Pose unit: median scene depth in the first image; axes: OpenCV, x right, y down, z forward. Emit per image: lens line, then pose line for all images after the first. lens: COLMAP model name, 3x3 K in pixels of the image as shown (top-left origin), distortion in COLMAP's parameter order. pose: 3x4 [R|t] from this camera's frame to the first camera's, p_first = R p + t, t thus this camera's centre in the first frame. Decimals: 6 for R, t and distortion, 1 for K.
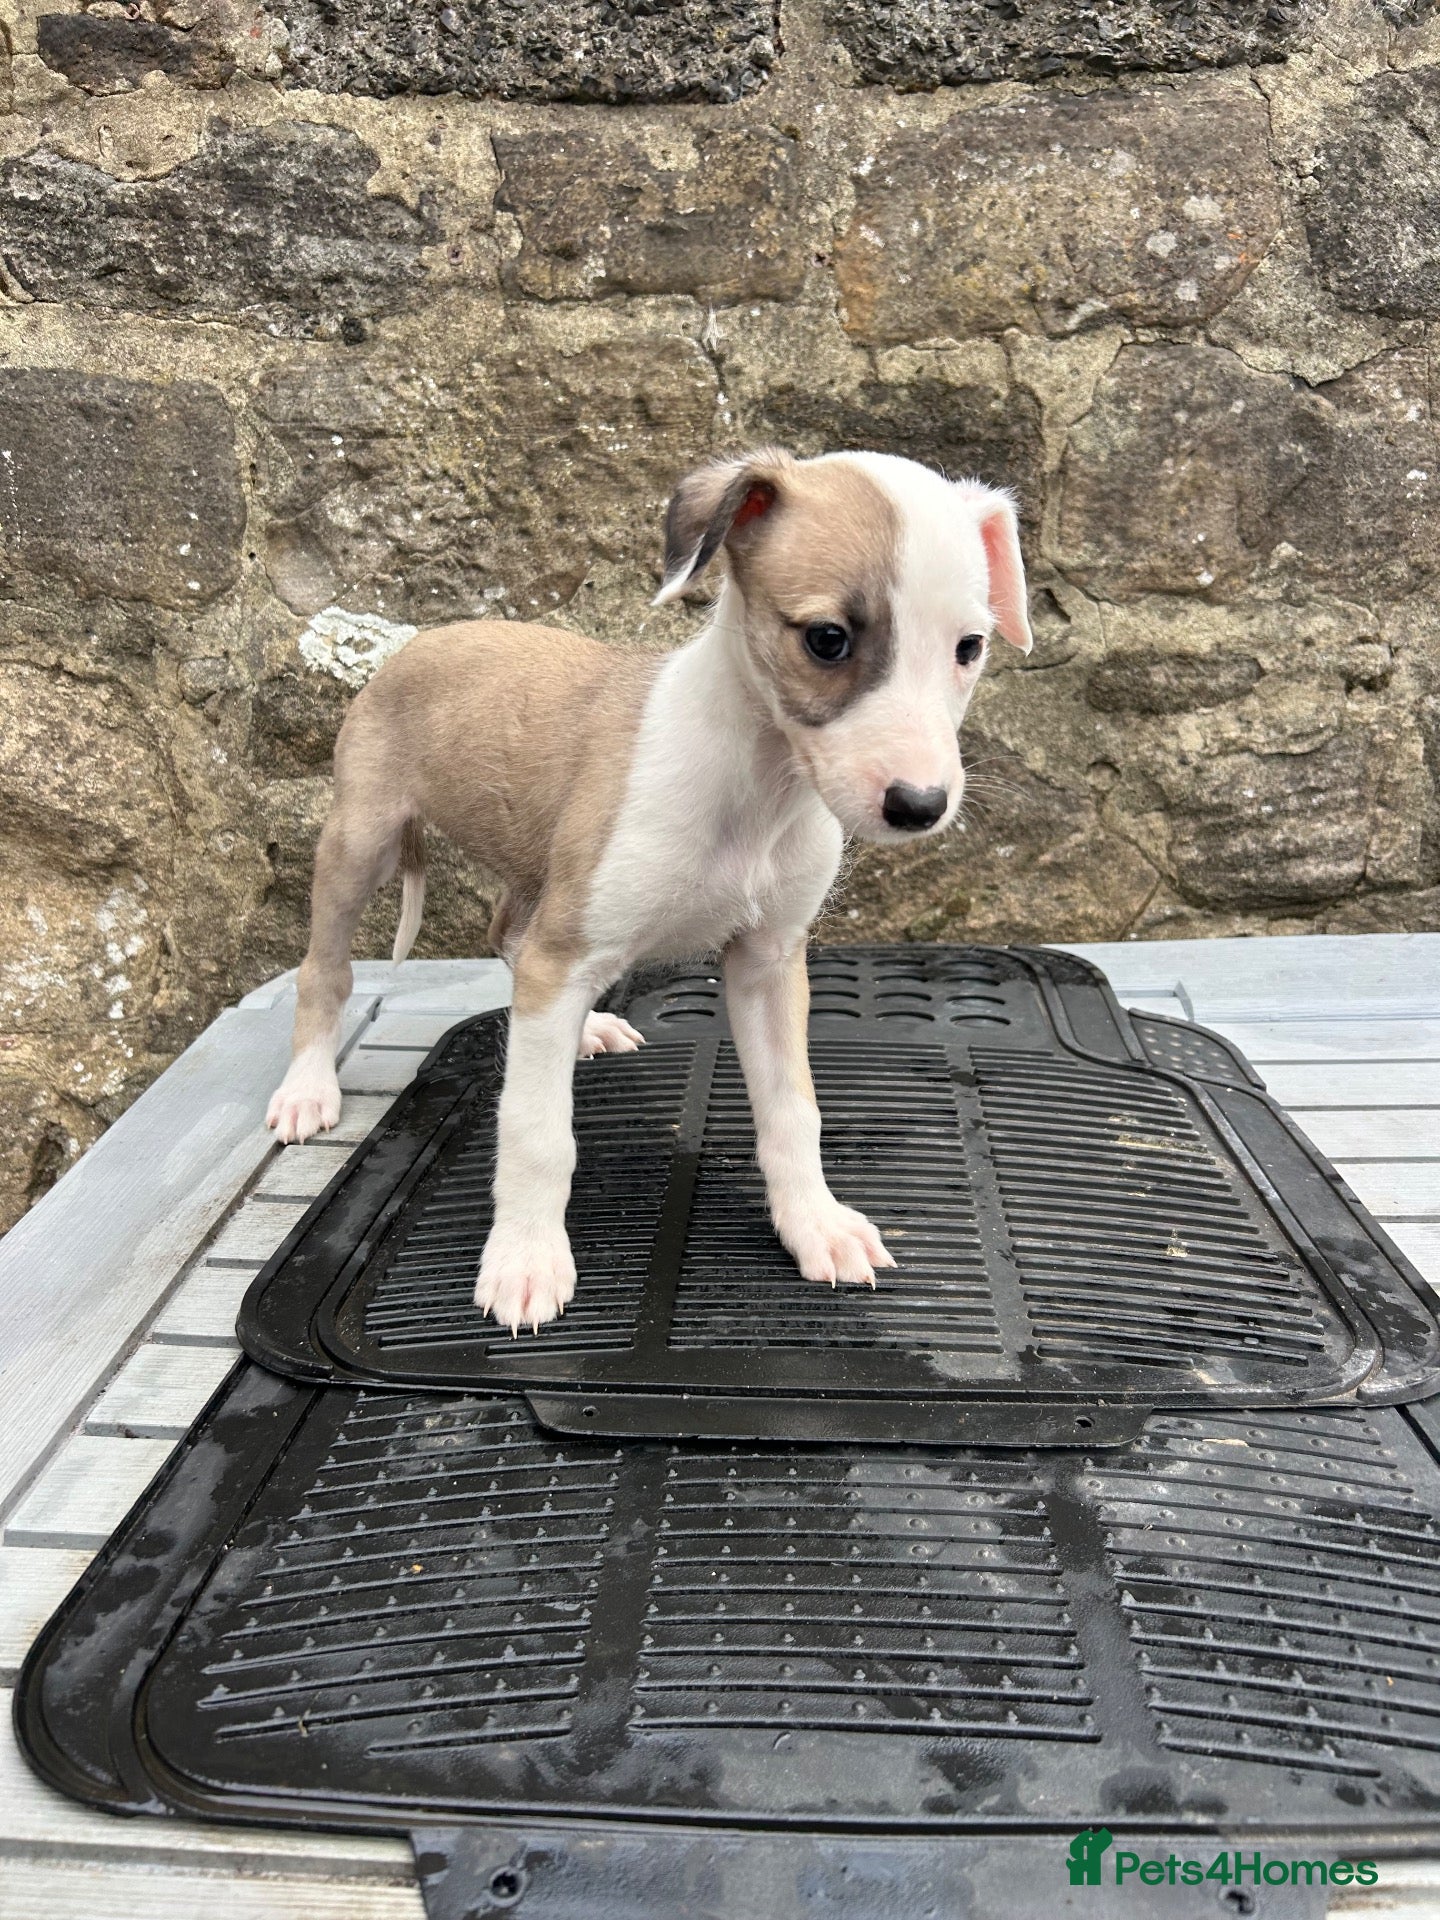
lens RADIAL K [[1508.3, 0, 720.0], [0, 1508.3, 960.0], [0, 0, 1]] dist [0.016500, -0.033086]
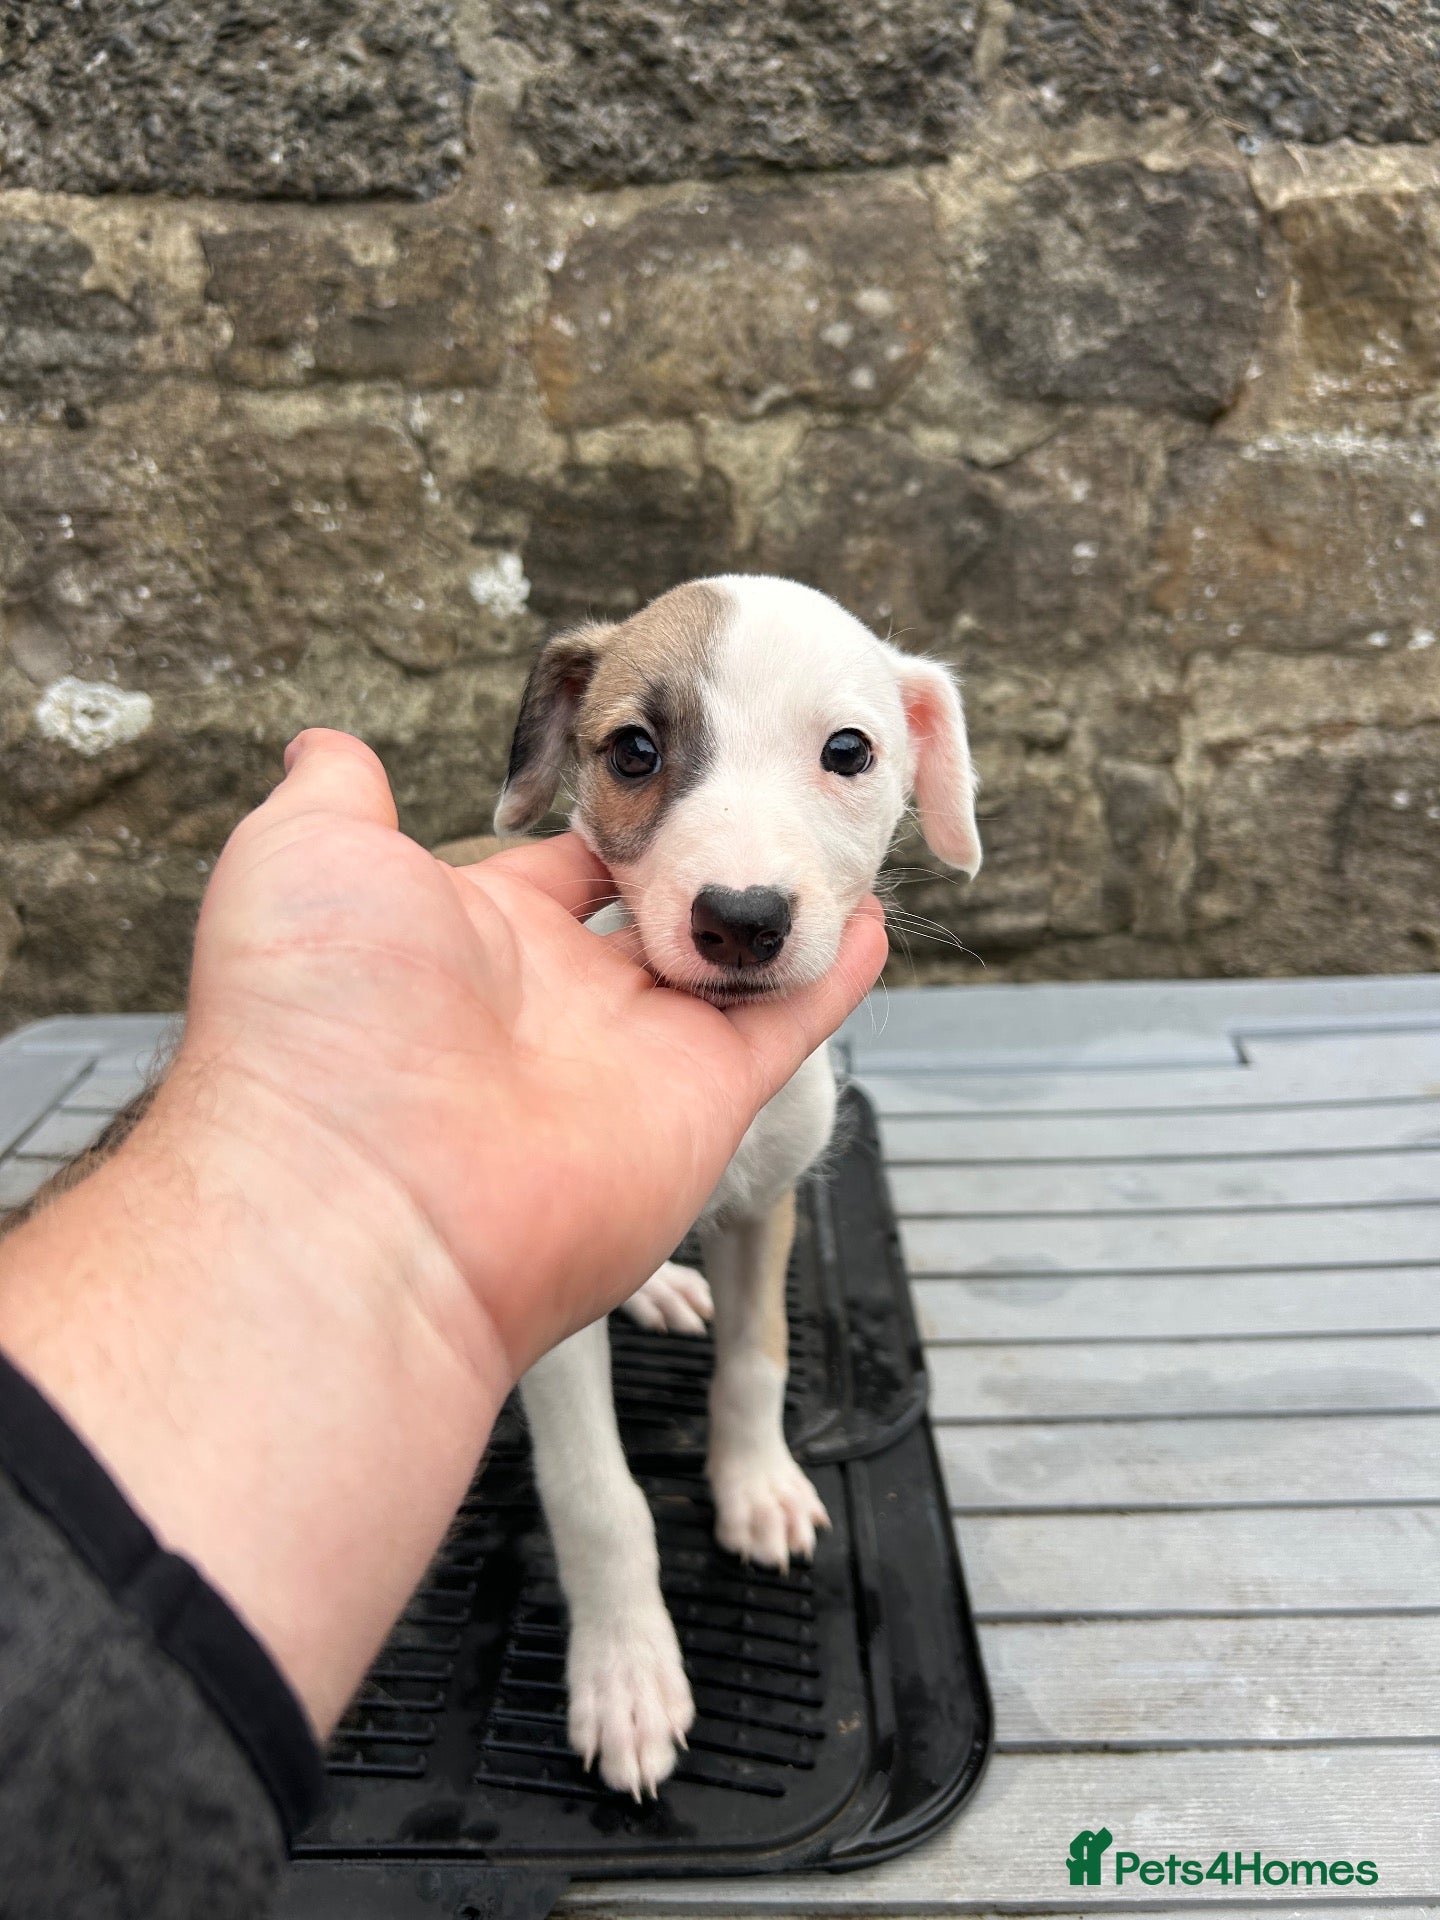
lens RADIAL K [[1528.2, 0, 756.7], [0, 1528.2, 955.7], [0, 0, 1]] dist [0.011250, -0.040697]
pose [[0.999739, -0.010647, 0.020232, 0.206424], [0.010393, 0.999867, 0.012580, -0.053095], [-0.020363, -0.012366, 0.999716, -0.071471]]
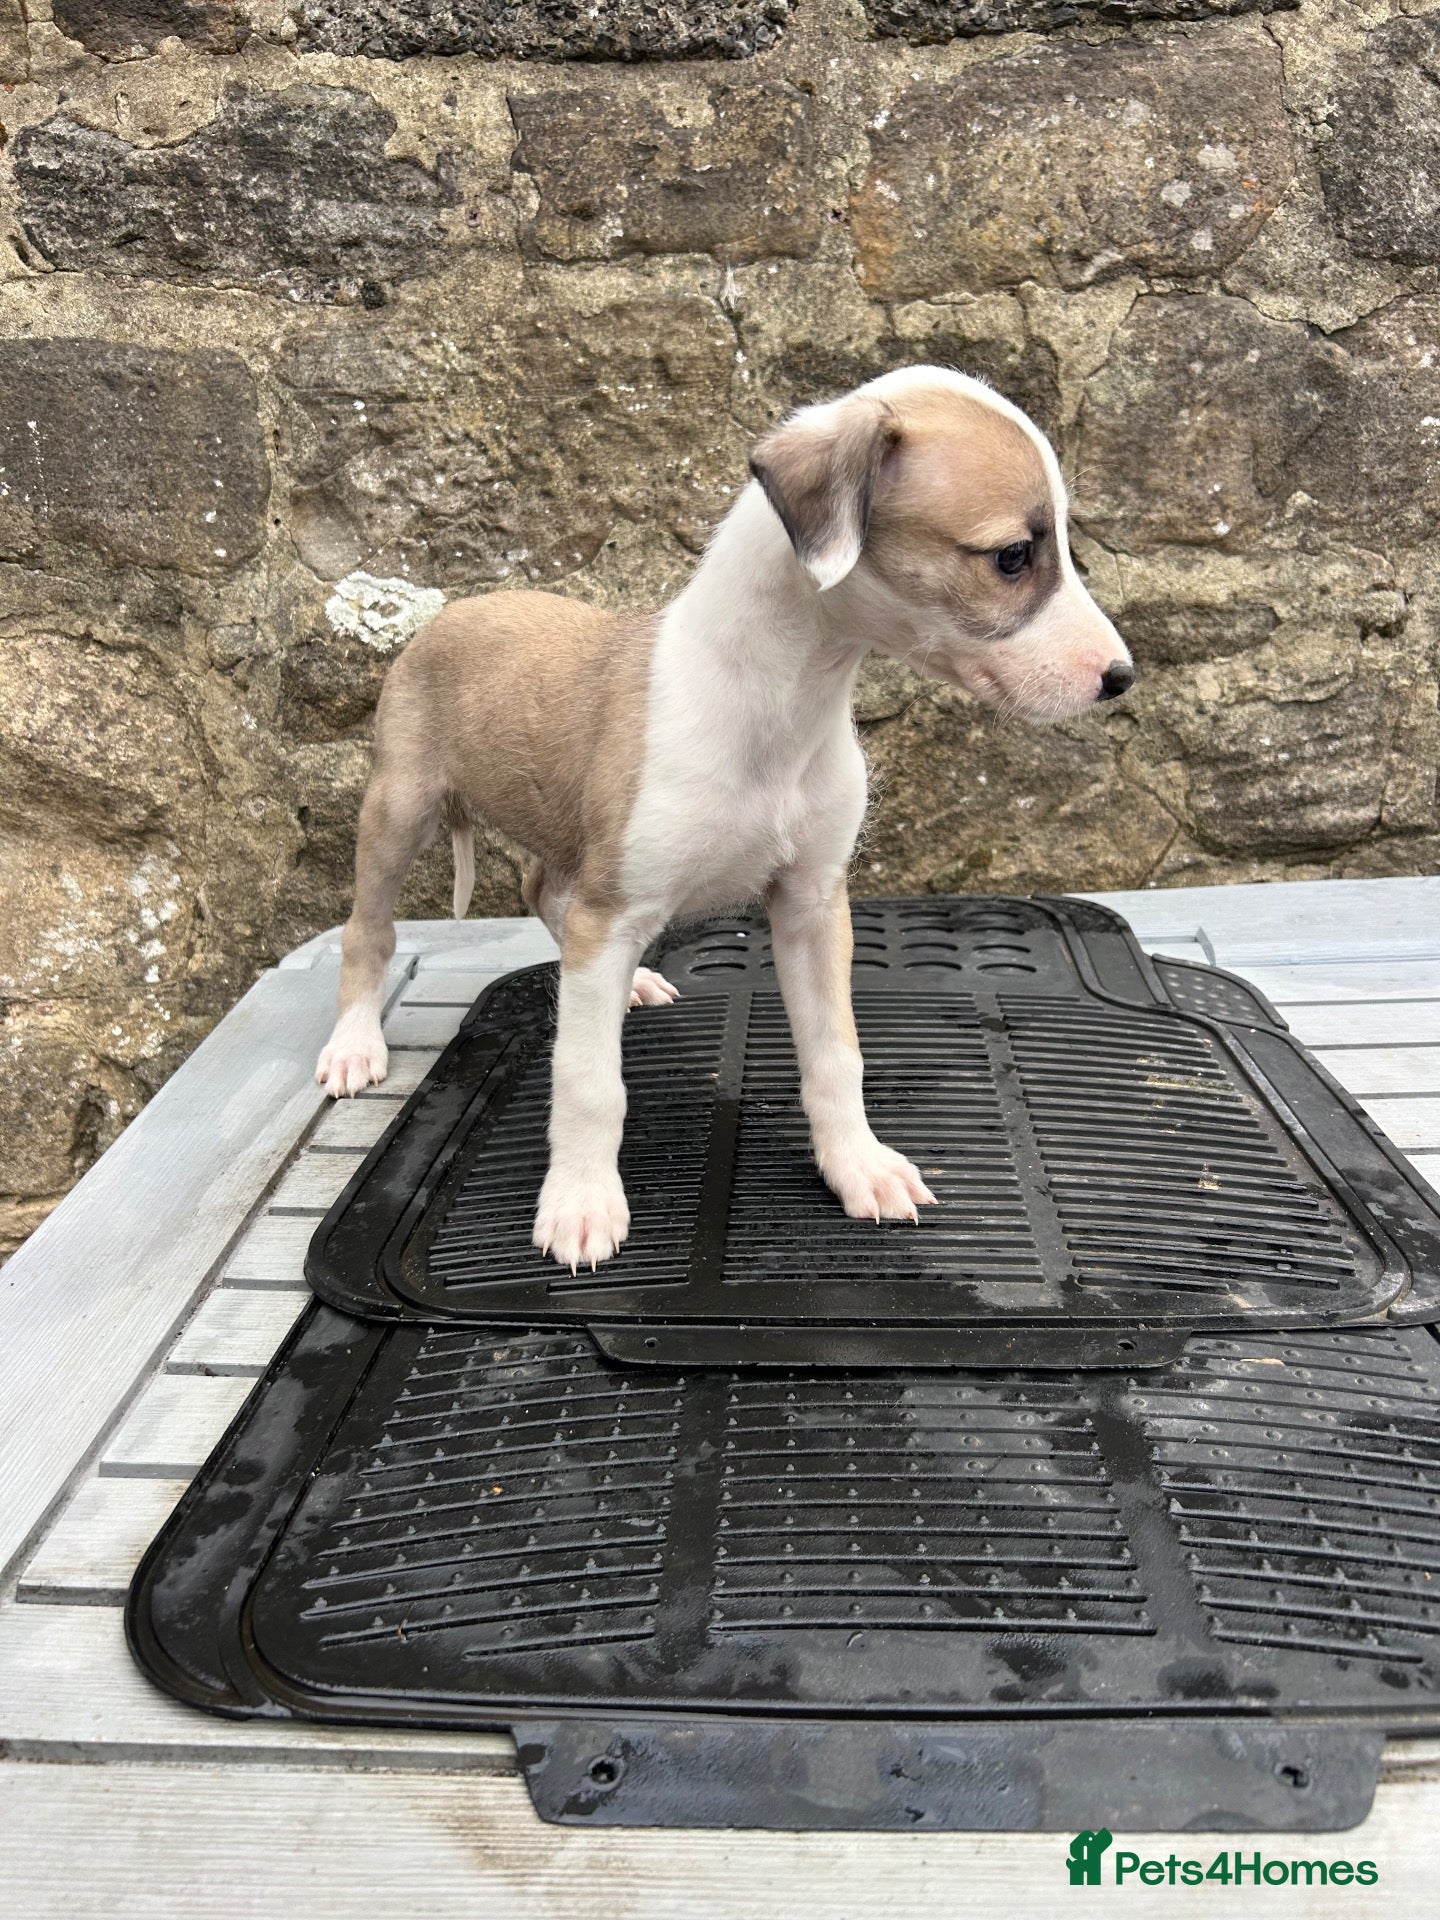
lens RADIAL K [[1508.2, 0, 717.9], [0, 1508.2, 965.6], [0, 0, 1]] dist [0.023189, -0.043061]
pose [[0.999858, -0.016777, -0.001428, -0.019413], [0.016811, 0.999443, 0.028839, 0.005027], [0.000943, -0.028859, 0.999583, -0.020183]]
